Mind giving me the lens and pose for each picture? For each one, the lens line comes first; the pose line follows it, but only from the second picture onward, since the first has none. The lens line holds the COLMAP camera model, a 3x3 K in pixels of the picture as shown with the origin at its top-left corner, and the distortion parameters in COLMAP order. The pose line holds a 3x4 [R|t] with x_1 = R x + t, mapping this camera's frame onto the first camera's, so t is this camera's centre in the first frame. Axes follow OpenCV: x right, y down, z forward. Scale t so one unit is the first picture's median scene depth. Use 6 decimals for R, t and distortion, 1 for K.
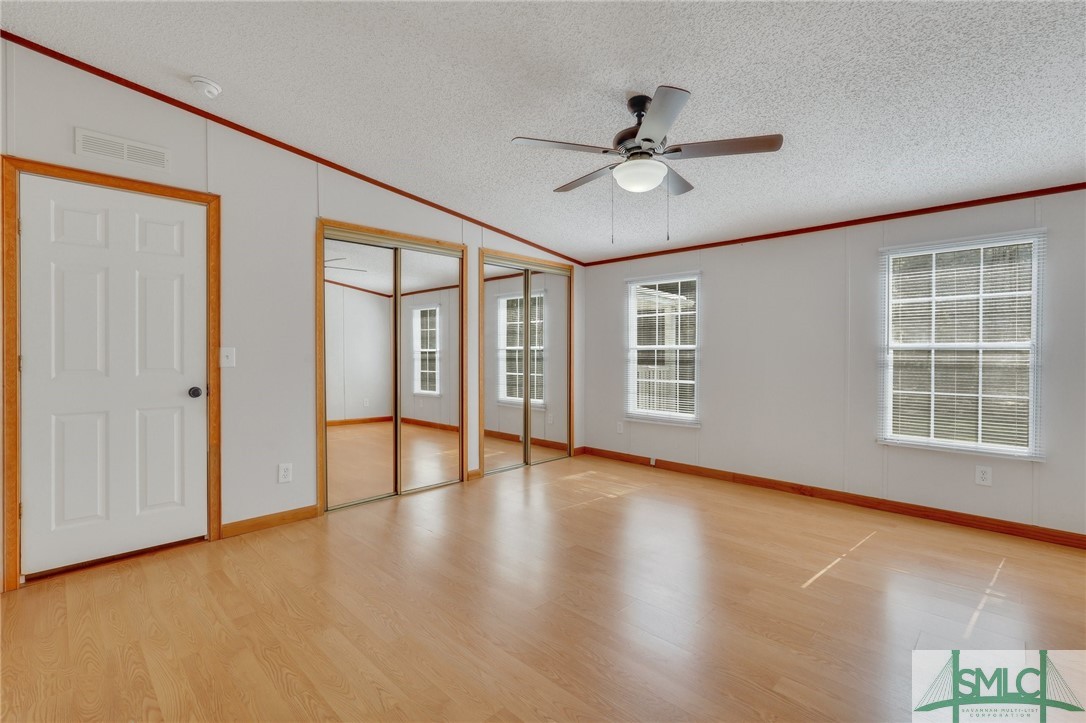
lens RADIAL K [[478.6, 0, 549.7], [0, 478.6, 359.7], [0, 0, 1]] dist [-0.019743, -0.000231]
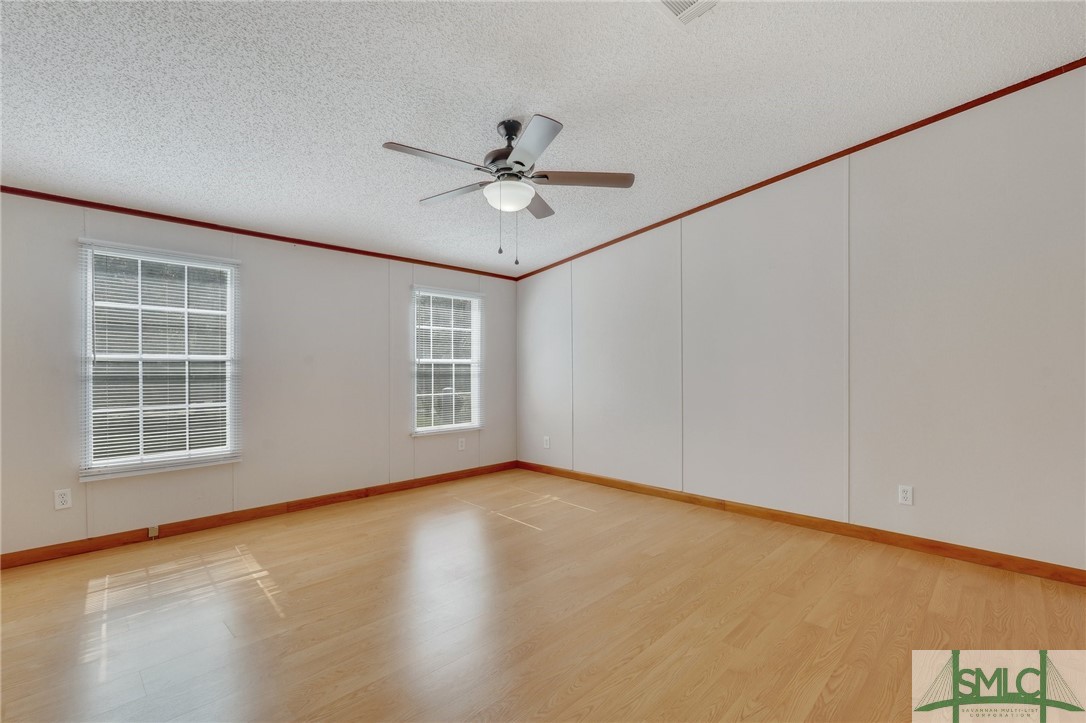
lens RADIAL K [[490.5, 0, 542.7], [0, 490.5, 364.0], [0, 0, 1]] dist [0.013195, -0.000272]
pose [[0.009504, 0.003062, 0.999950, -0.652828], [0.011739, 0.999926, -0.003174, -0.011685], [-0.999886, 0.011768, 0.009468, 0.653608]]
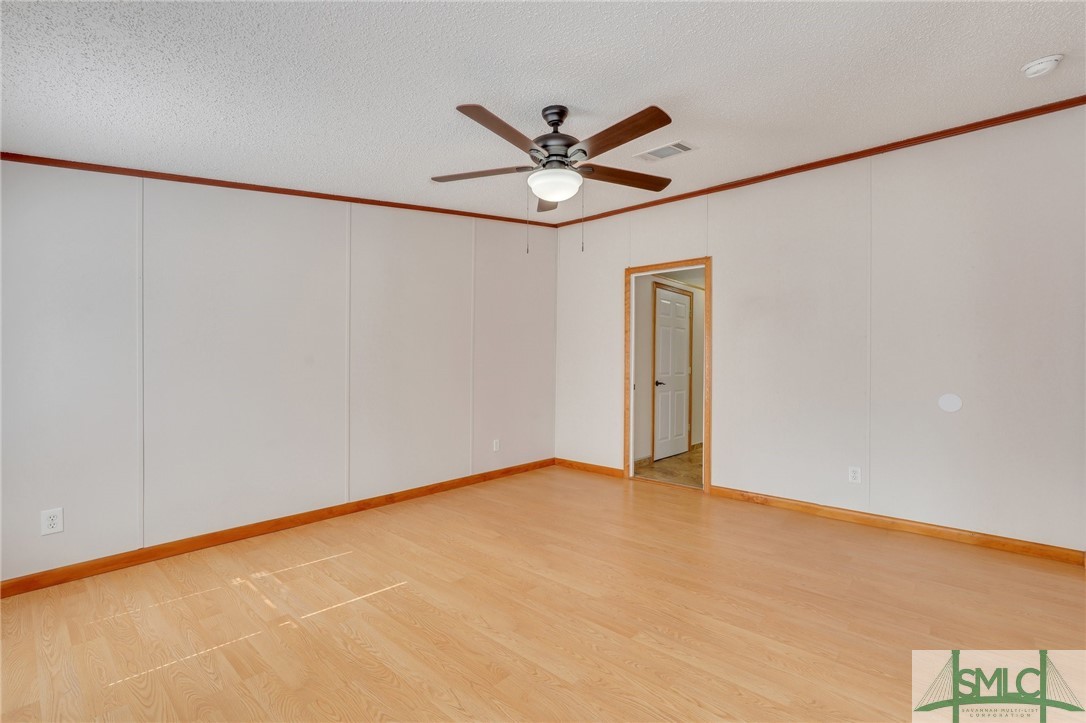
lens RADIAL K [[482.1, 0, 540.8], [0, 482.1, 360.3], [0, 0, 1]] dist [-0.014851, 0.001433]
pose [[-0.999278, -0.002545, -0.037900, 0.181214], [-0.002611, 0.999995, 0.001696, -0.019129], [0.037896, 0.001794, -0.999280, 1.422789]]
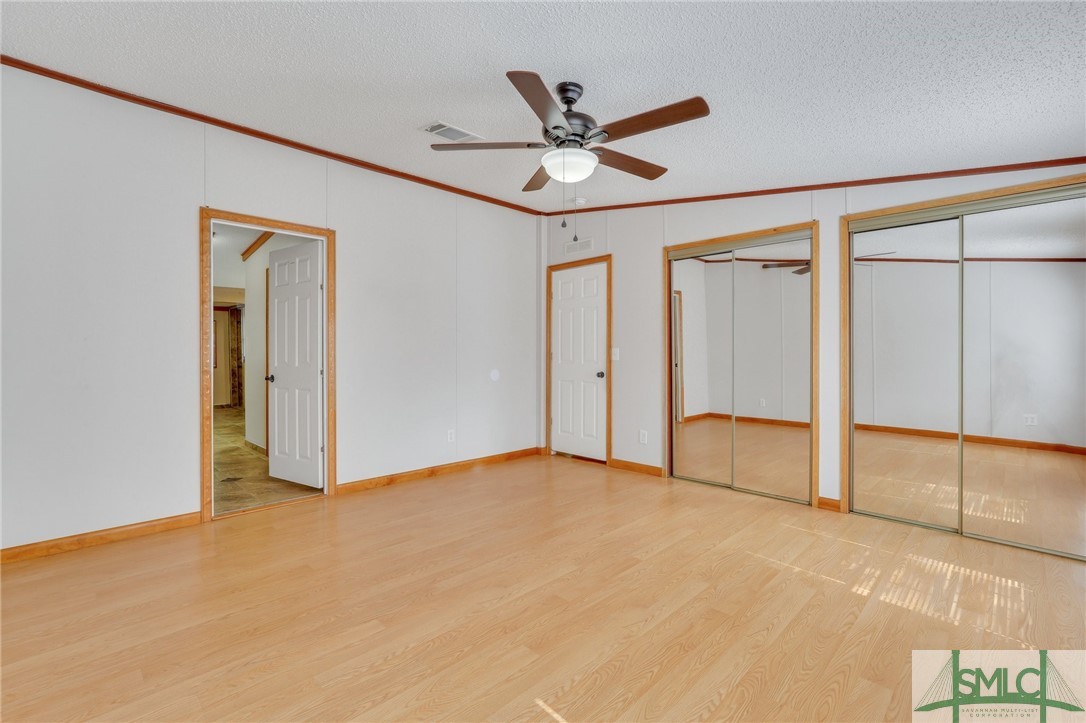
lens RADIAL K [[482.1, 0, 547.3], [0, 482.1, 355.0], [0, 0, 1]] dist [-0.014851, 0.001433]
pose [[-0.010111, 0.009489, -0.999904, 0.822205], [-0.009036, 0.999913, 0.009580, -0.014466], [0.999908, 0.009132, -0.010024, 0.688106]]
